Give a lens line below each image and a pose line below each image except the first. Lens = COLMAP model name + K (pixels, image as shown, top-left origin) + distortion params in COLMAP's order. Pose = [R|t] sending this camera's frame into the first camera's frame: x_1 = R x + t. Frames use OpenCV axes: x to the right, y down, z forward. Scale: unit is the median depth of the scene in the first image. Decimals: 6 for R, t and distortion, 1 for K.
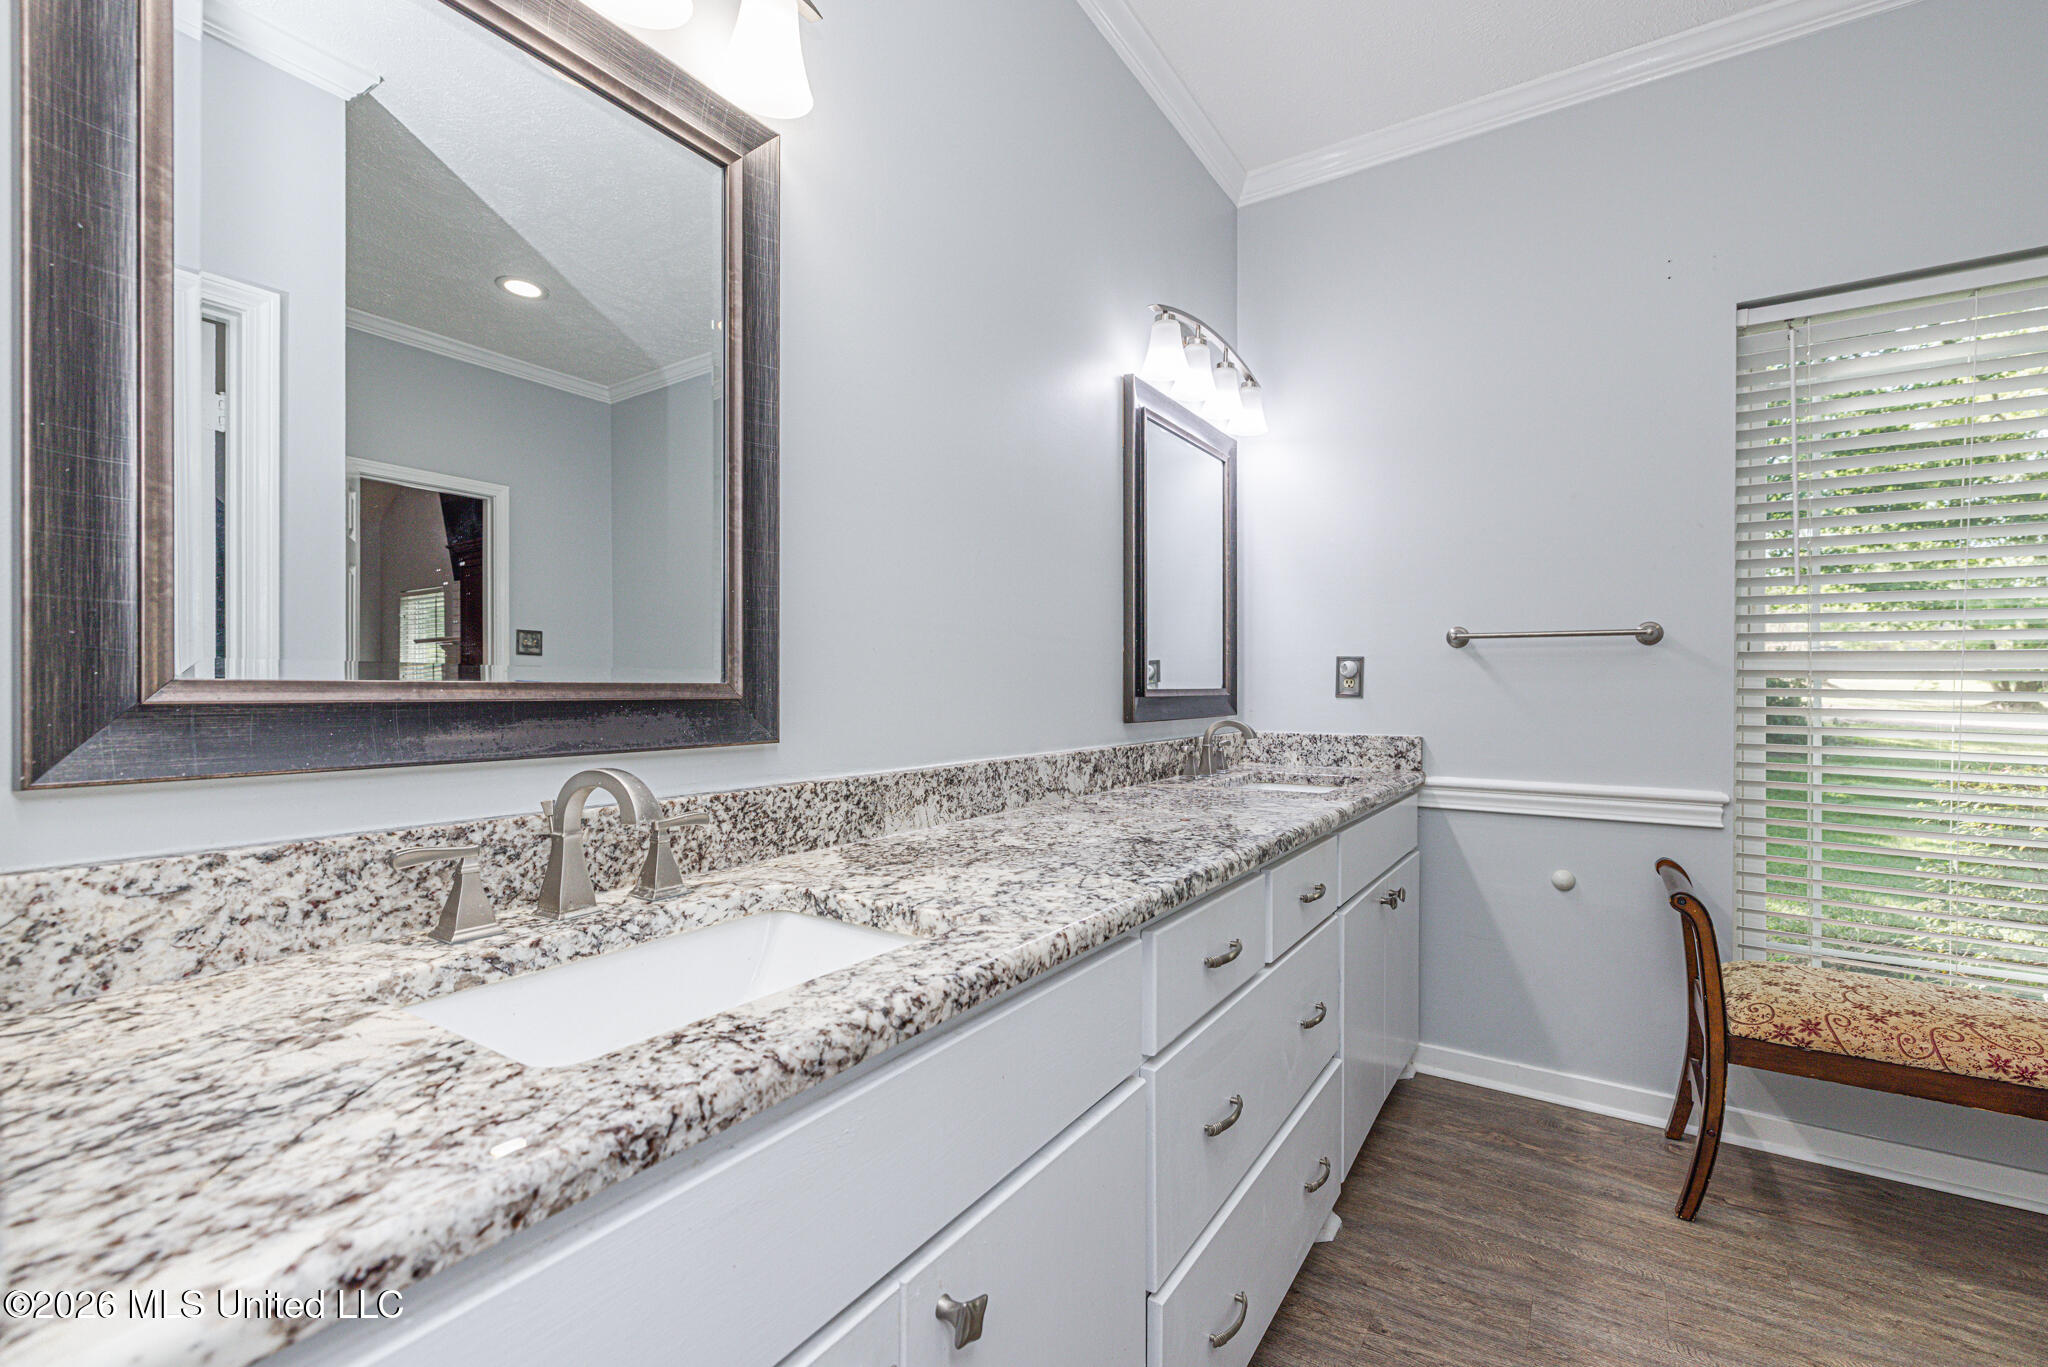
lens RADIAL K [[873.2, 0, 1032.8], [0, 873.2, 689.2], [0, 0, 1]] dist [-0.000659, 0.001006]
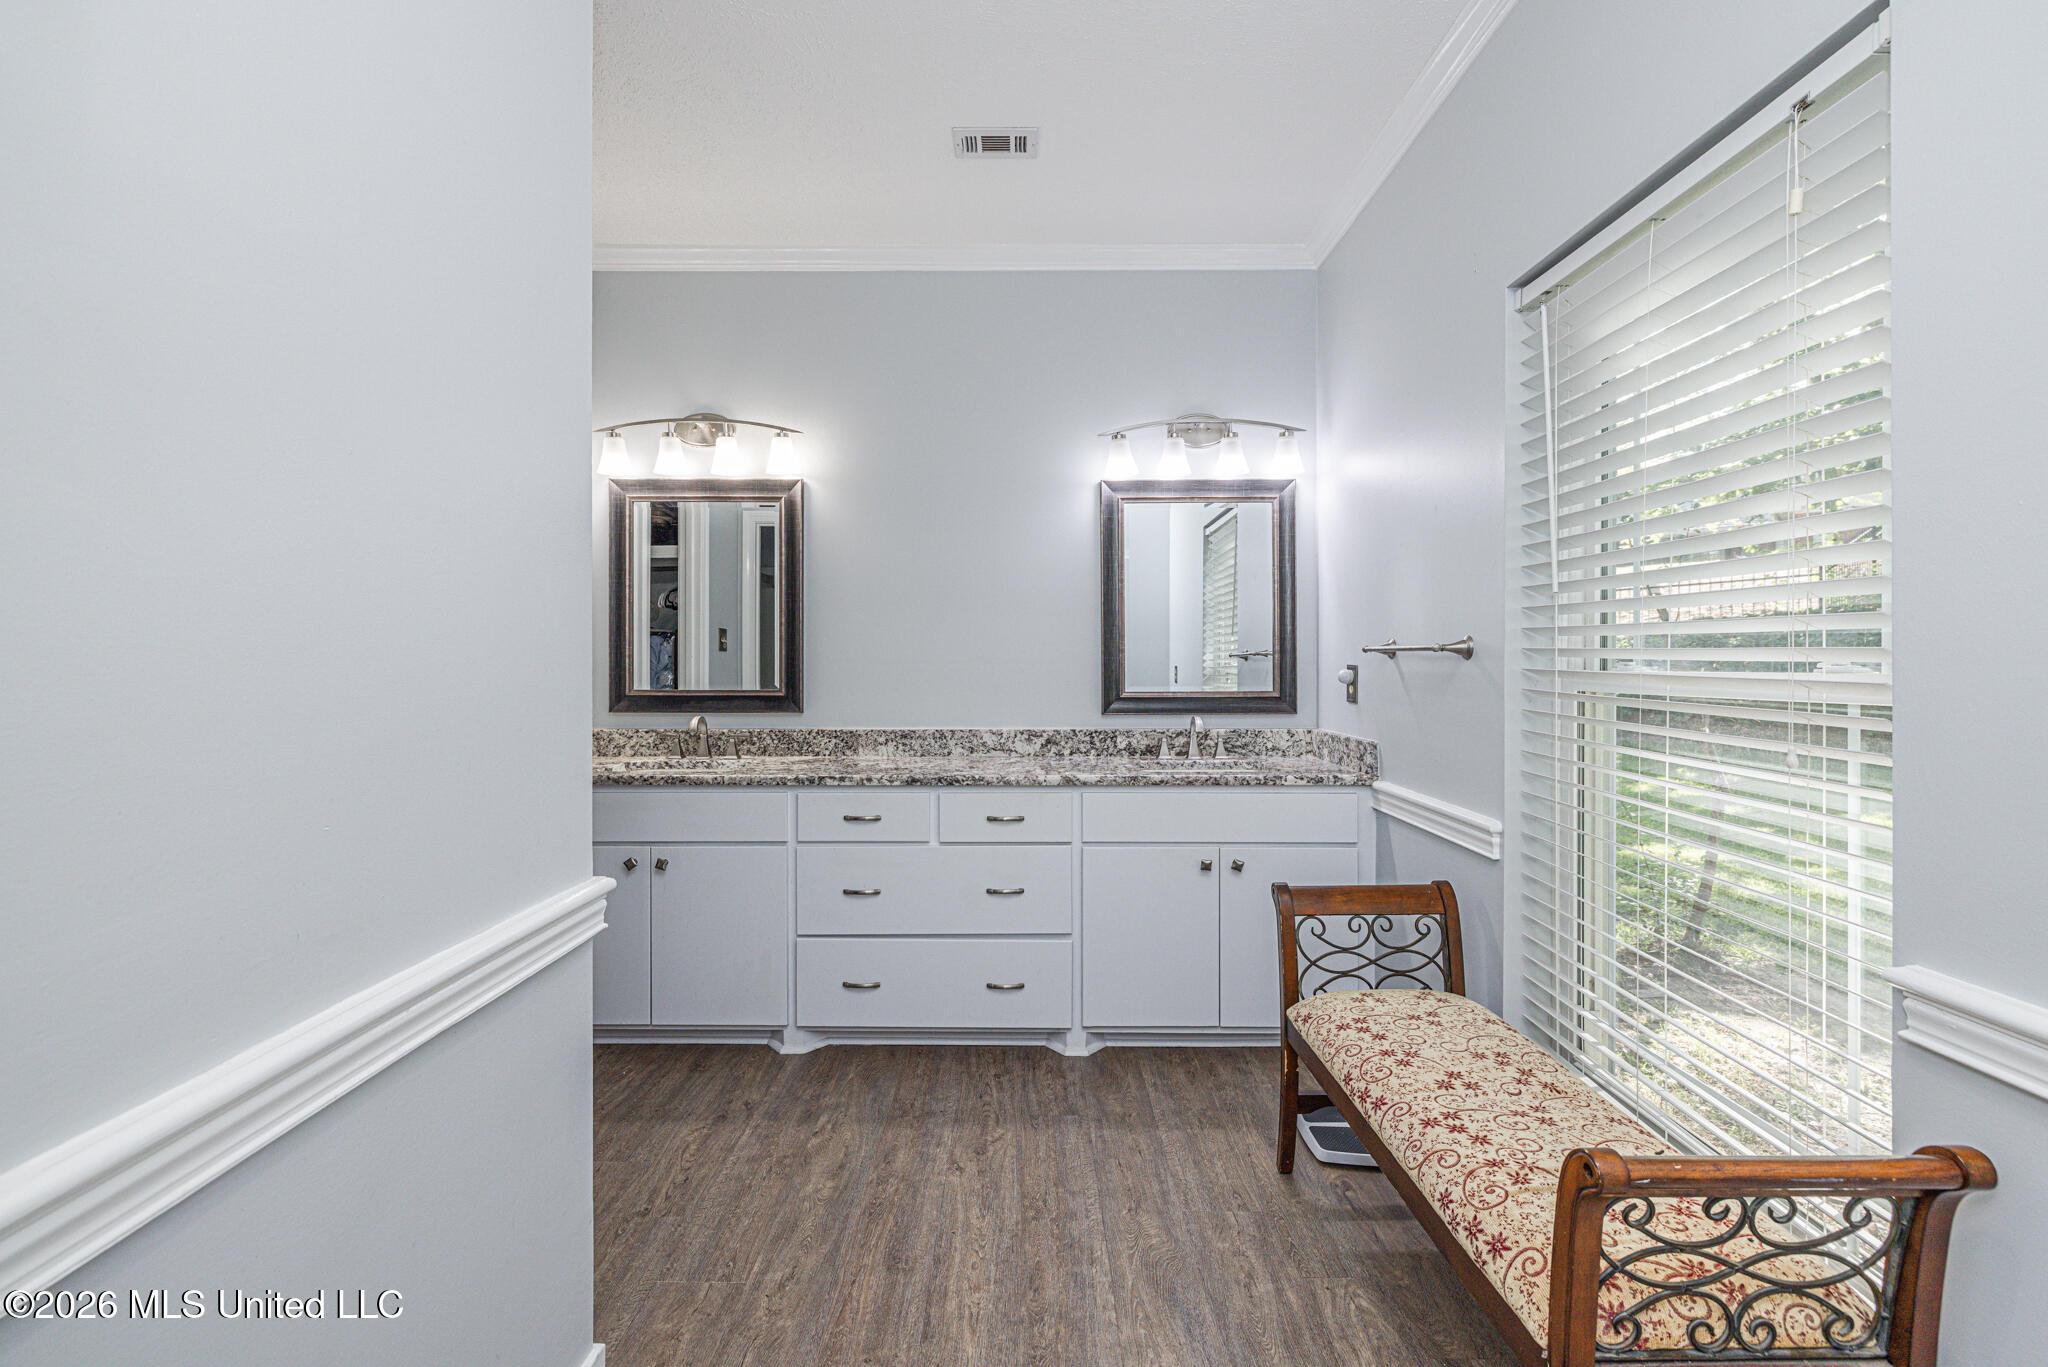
lens RADIAL K [[873.2, 0, 1037.3], [0, 873.2, 665.1], [0, 0, 1]] dist [-0.000659, 0.001006]
pose [[0.549096, 0.000687, -0.835759, 1.653075], [-0.000149, 1.000000, 0.000724, -0.059564], [0.835759, -0.000273, 0.549096, 0.117182]]
